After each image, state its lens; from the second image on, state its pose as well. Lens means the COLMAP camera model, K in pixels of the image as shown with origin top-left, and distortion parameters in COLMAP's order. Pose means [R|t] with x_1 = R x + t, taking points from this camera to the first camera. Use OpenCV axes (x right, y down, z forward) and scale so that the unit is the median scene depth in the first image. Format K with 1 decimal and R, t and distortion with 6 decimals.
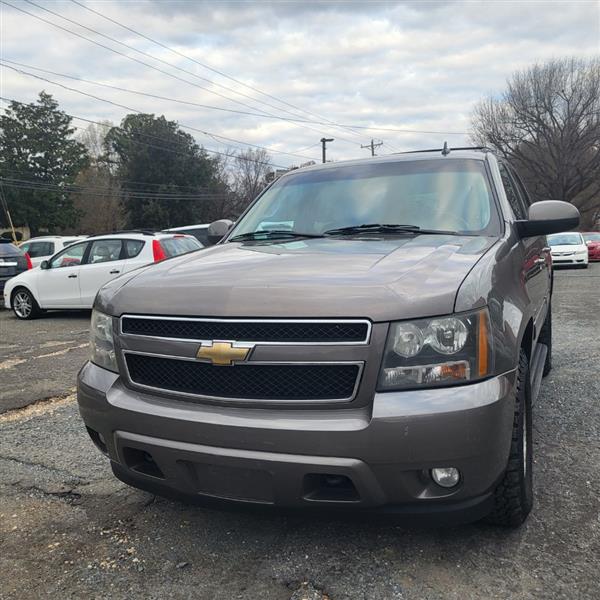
lens RADIAL K [[625.1, 0, 294.4], [0, 625.1, 306.8], [0, 0, 1]] dist [0.029270, 0.000000]
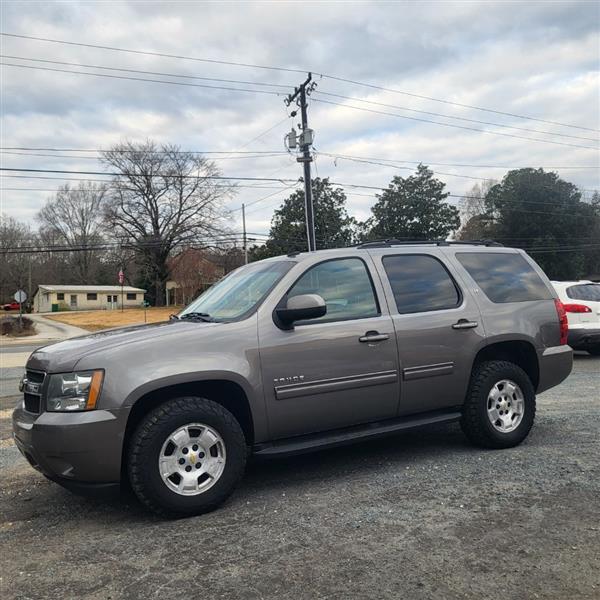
lens RADIAL K [[625.1, 0, 284.5], [0, 625.1, 305.5], [0, 0, 1]] dist [0.029270, 0.000000]
pose [[0.795951, -0.003691, -0.605350, 0.123495], [-0.048117, 0.996432, -0.069342, -0.005631], [0.603445, 0.084321, 0.792934, -0.005750]]
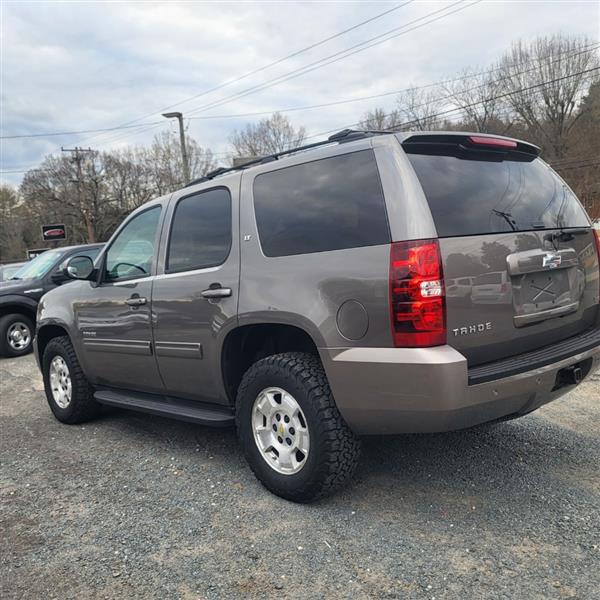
lens RADIAL K [[625.6, 0, 301.5], [0, 625.6, 310.6], [0, 0, 1]] dist [0.019418, 0.000000]
pose [[-0.393338, 0.150912, -0.906924, 0.155622], [-0.001180, 0.986353, 0.164640, -0.029109], [0.919393, 0.065829, -0.387792, 0.210064]]
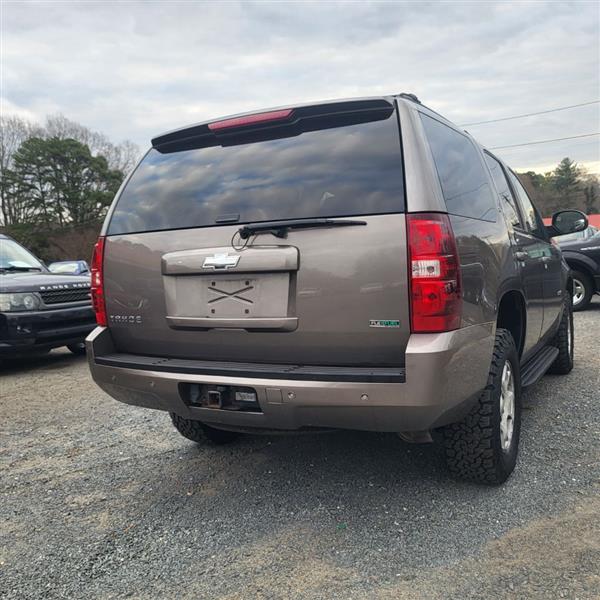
lens RADIAL K [[625.1, 0, 298.2], [0, 625.1, 336.6], [0, 0, 1]] dist [0.029270, 0.000000]
pose [[-0.994501, 0.073746, 0.074363, 0.039942], [0.089124, 0.968836, 0.231115, -0.029448], [-0.055002, 0.236471, -0.970080, 0.286959]]
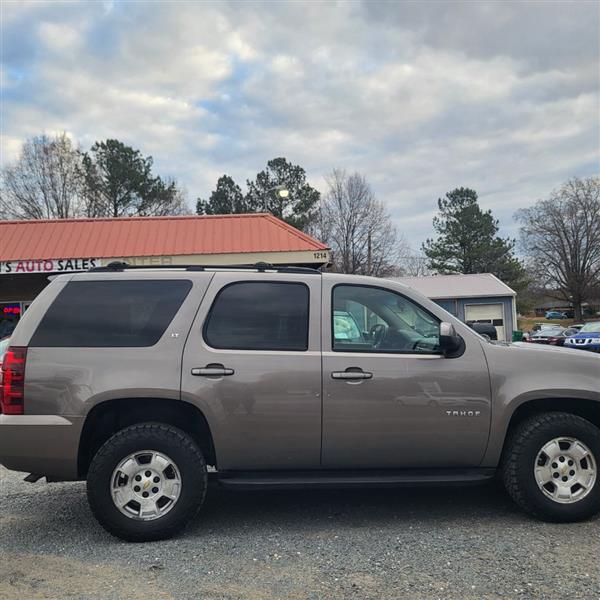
lens RADIAL K [[625.6, 0, 304.3], [0, 625.6, 296.2], [0, 0, 1]] dist [0.019418, 0.000000]
pose [[-0.501692, 0.084407, 0.860919, -0.115971], [0.129354, 0.991358, -0.021816, -0.025133], [-0.855320, 0.100418, -0.508275, 0.226746]]
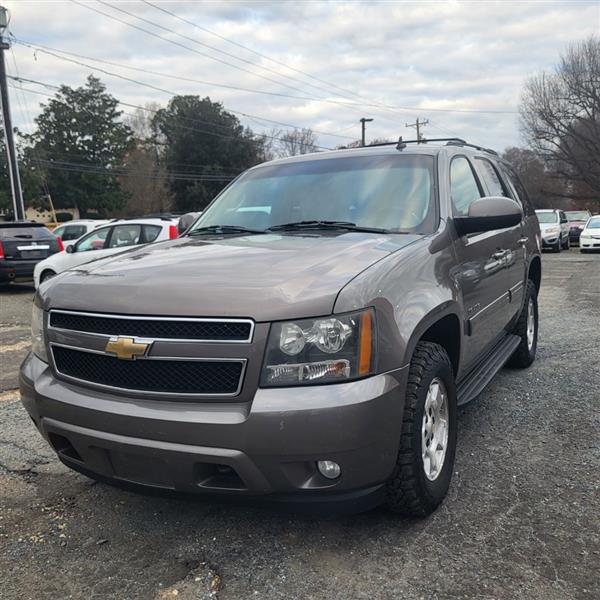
lens RADIAL K [[625.1, 0, 293.6], [0, 625.1, 307.4], [0, 0, 1]] dist [0.029270, 0.000000]
pose [[0.996877, 0.010885, -0.078219, 0.018156], [-0.008366, 0.999438, 0.032455, -0.002338], [0.078528, -0.031699, 0.996408, -0.003018]]
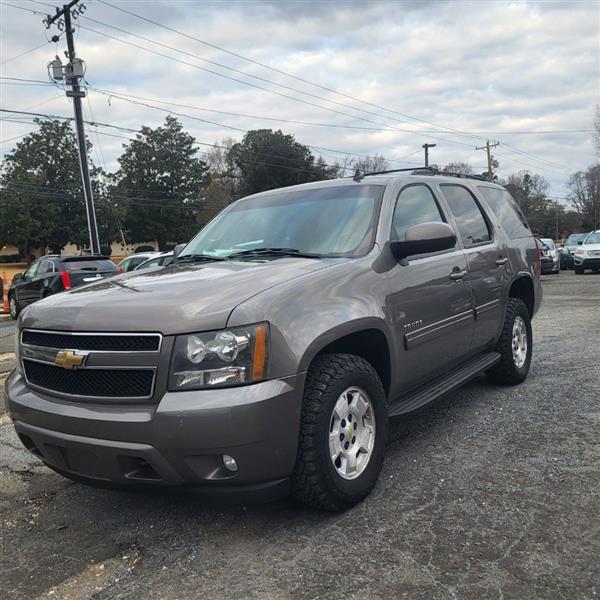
lens RADIAL K [[625.1, 0, 299.4], [0, 625.1, 310.0], [0, 0, 1]] dist [0.029270, 0.000000]
pose [[0.980594, -0.007454, -0.195910, 0.042556], [0.006318, 0.999959, -0.006422, -0.001080], [0.195950, 0.005060, 0.980601, -0.011406]]
